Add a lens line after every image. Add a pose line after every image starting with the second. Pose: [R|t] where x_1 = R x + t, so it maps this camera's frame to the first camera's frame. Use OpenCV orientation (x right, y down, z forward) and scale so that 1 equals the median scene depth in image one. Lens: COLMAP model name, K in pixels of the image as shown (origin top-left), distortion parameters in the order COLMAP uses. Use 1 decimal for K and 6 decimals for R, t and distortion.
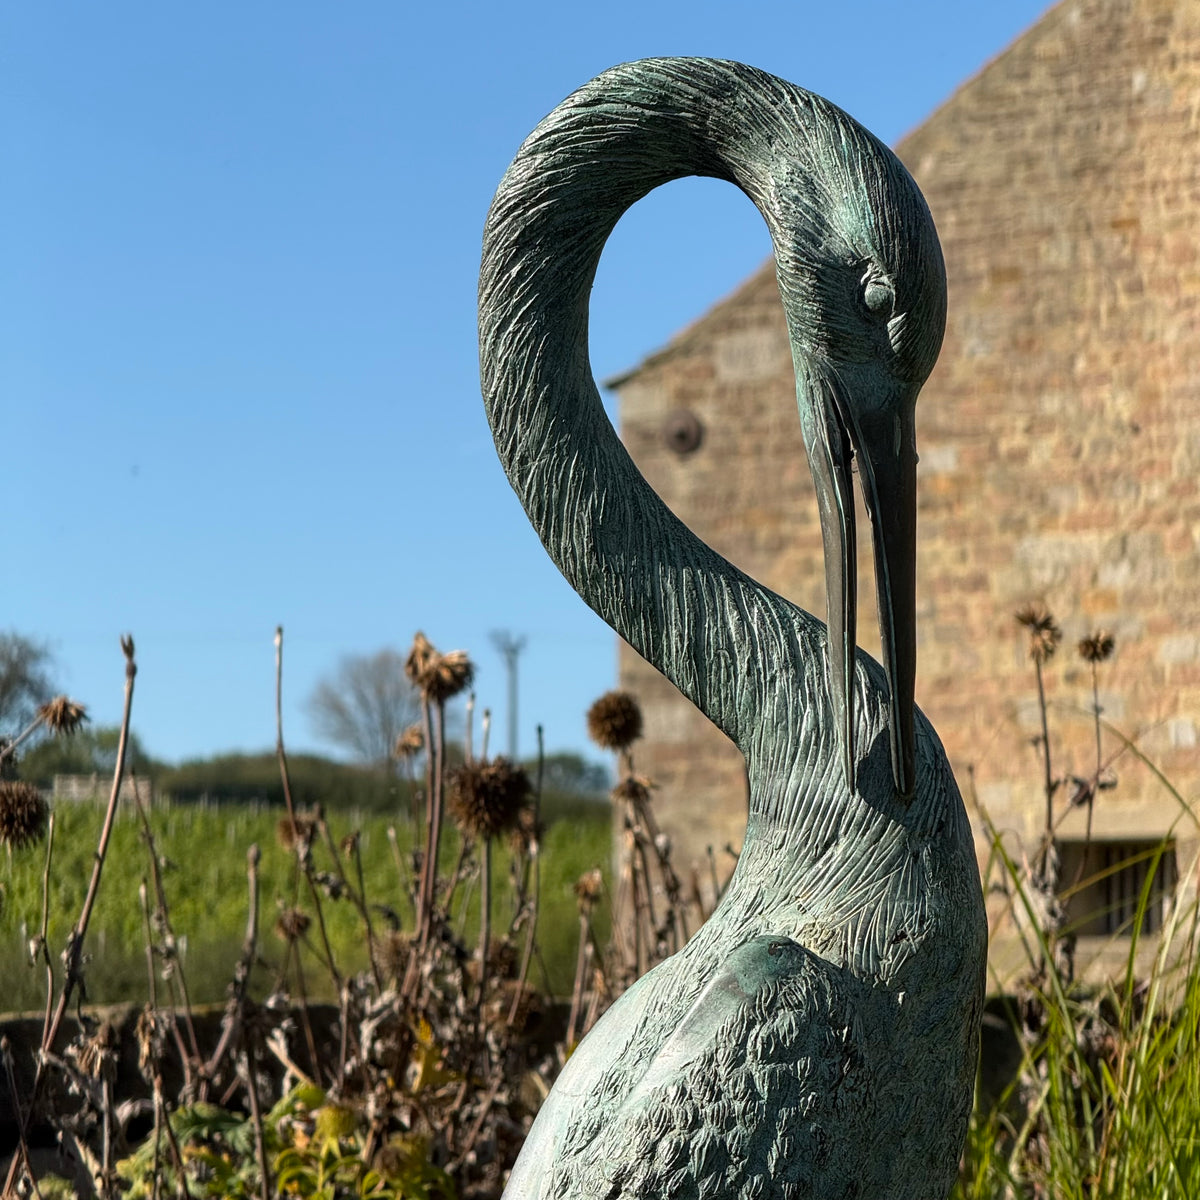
lens RADIAL K [[5403.0, 0, 603.0], [0, 5403.0, 628.2], [0, 0, 1]] dist [0.194816, -0.103378]
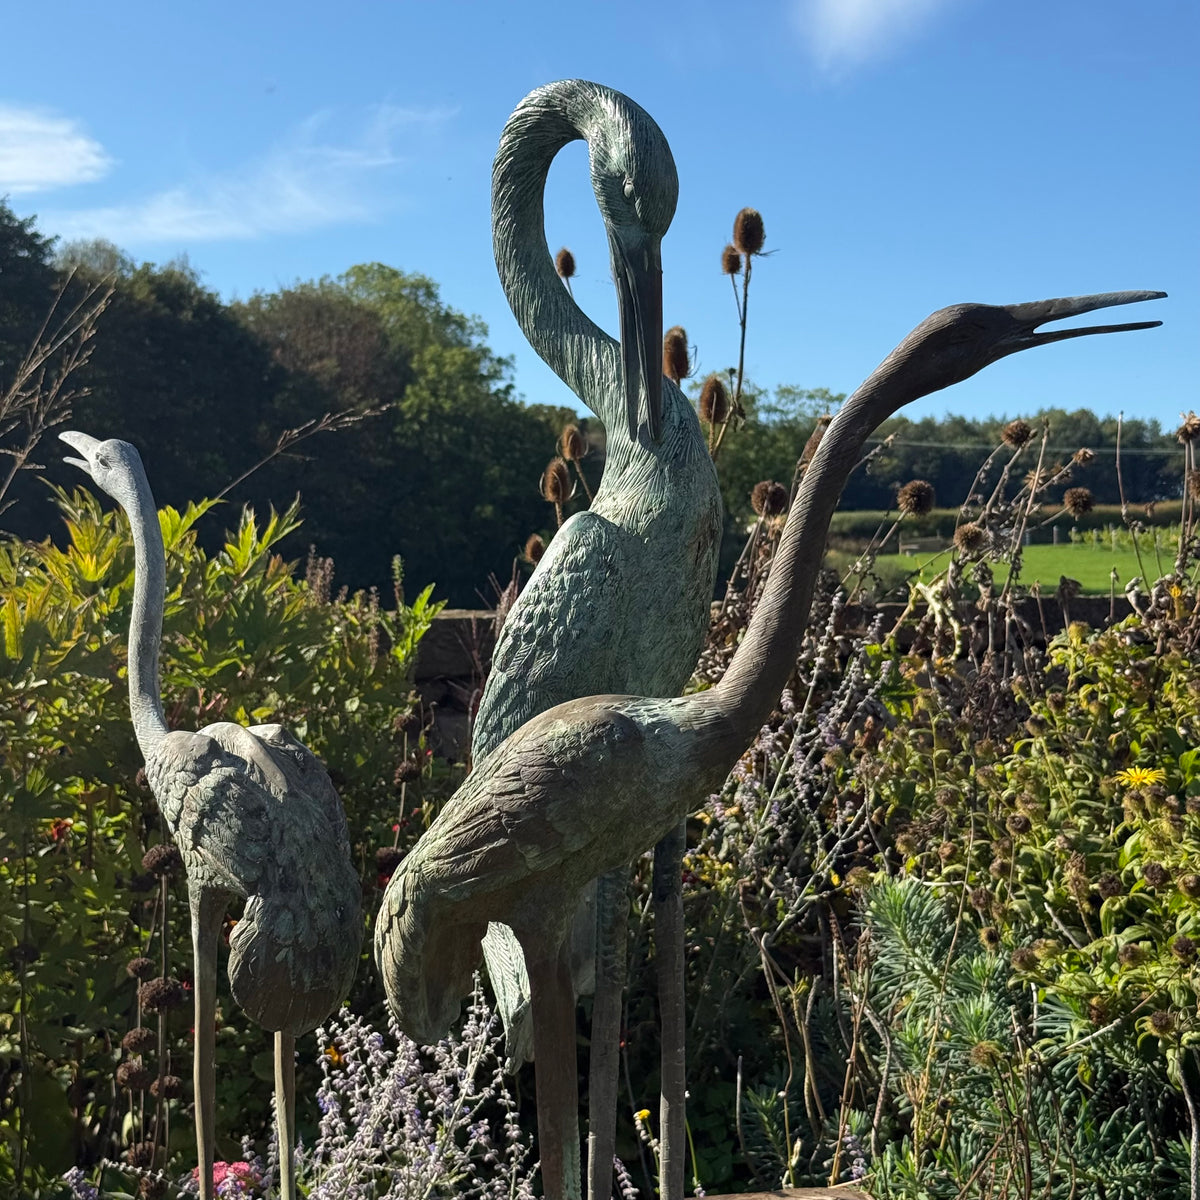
lens RADIAL K [[2174.9, 0, 619.4], [0, 2174.9, 610.2], [0, 0, 1]] dist [0.082632, 0.296716]
pose [[0.887335, 0.000874, -0.461125, 0.415127], [0.032800, 0.997346, 0.065007, 0.040417], [0.459957, -0.072808, 0.884951, 0.270218]]
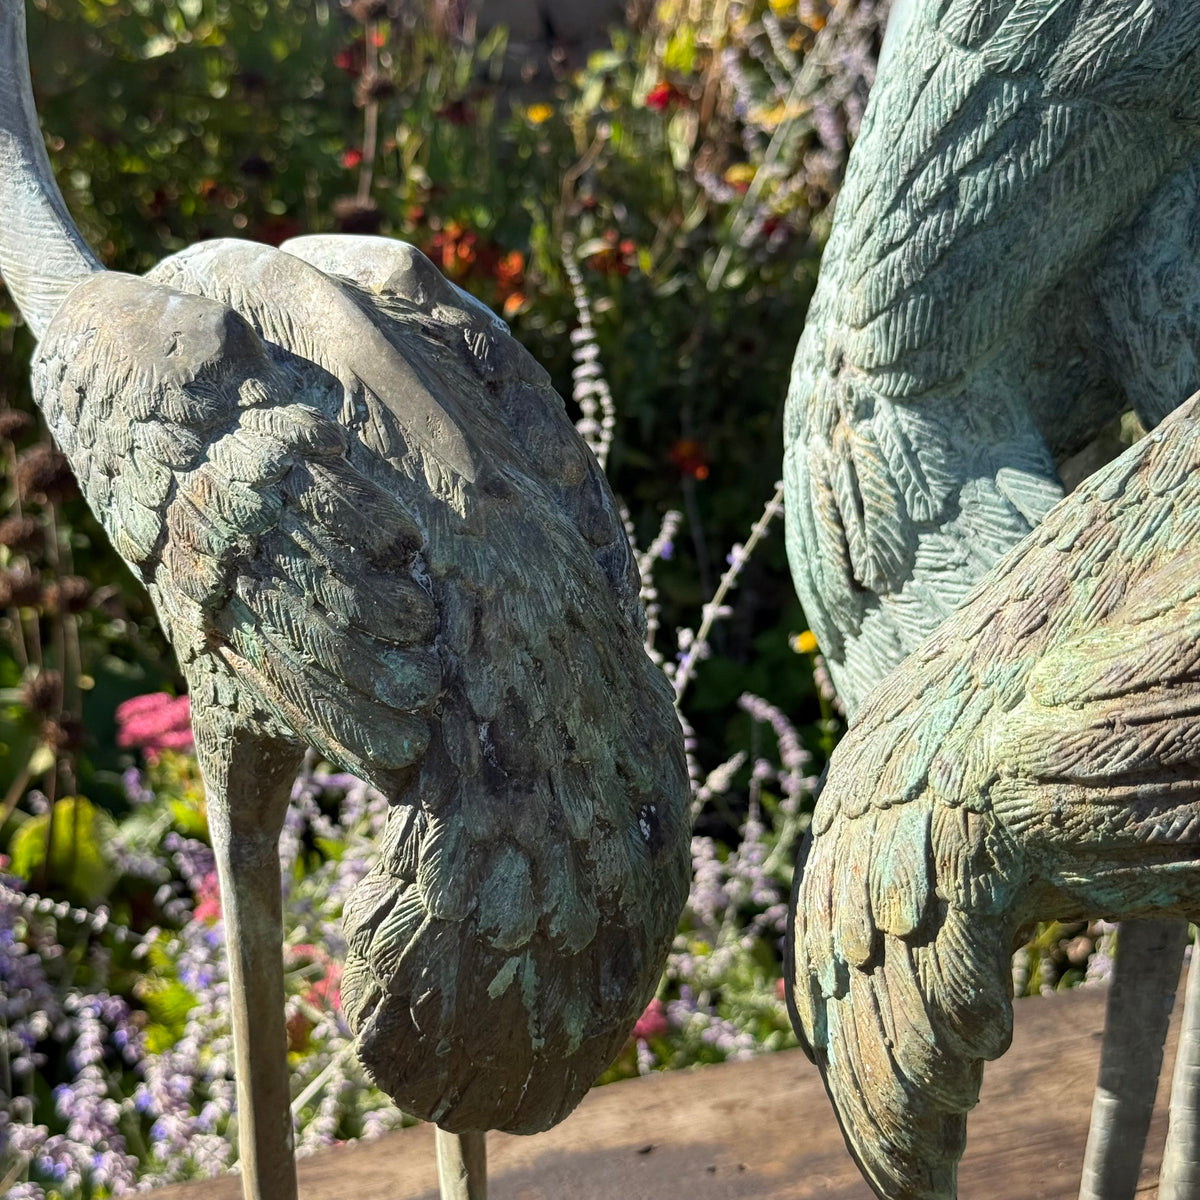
lens RADIAL K [[2233.0, 0, 593.2], [0, 2233.0, 589.5], [0, 0, 1]] dist [0.136496, -0.090842]
pose [[0.908777, 0.123748, -0.398510, 0.087238], [0.046560, 0.918980, 0.391546, 0.058846], [0.414676, -0.374382, 0.829386, 0.660938]]
